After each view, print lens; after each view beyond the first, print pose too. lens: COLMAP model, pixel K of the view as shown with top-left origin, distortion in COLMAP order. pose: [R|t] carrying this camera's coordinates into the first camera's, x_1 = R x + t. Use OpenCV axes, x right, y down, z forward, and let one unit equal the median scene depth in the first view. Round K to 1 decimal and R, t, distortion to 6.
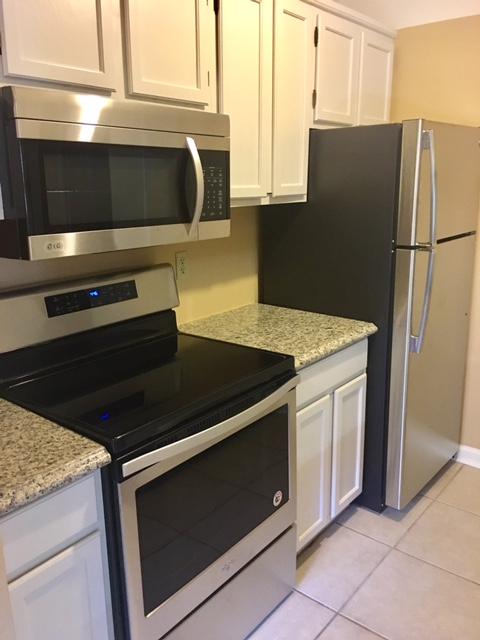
lens RADIAL K [[543.1, 0, 239.9], [0, 543.1, 317.4], [0, 0, 1]] dist [0.076110, -0.116721]
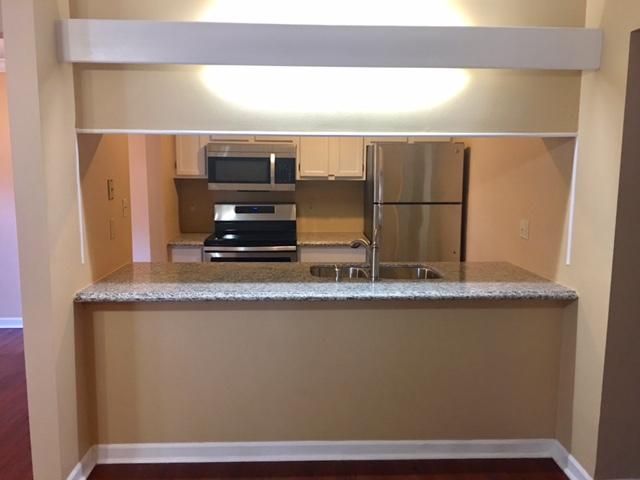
lens RADIAL K [[543.1, 0, 320.0], [0, 543.1, 240.0], [0, 0, 1]] dist [0.076110, -0.116721]
pose [[0.653708, 0.112464, -0.748344, 1.607096], [-0.195390, 0.980448, -0.023335, 0.089305], [0.731088, 0.161473, 0.662901, -0.437057]]
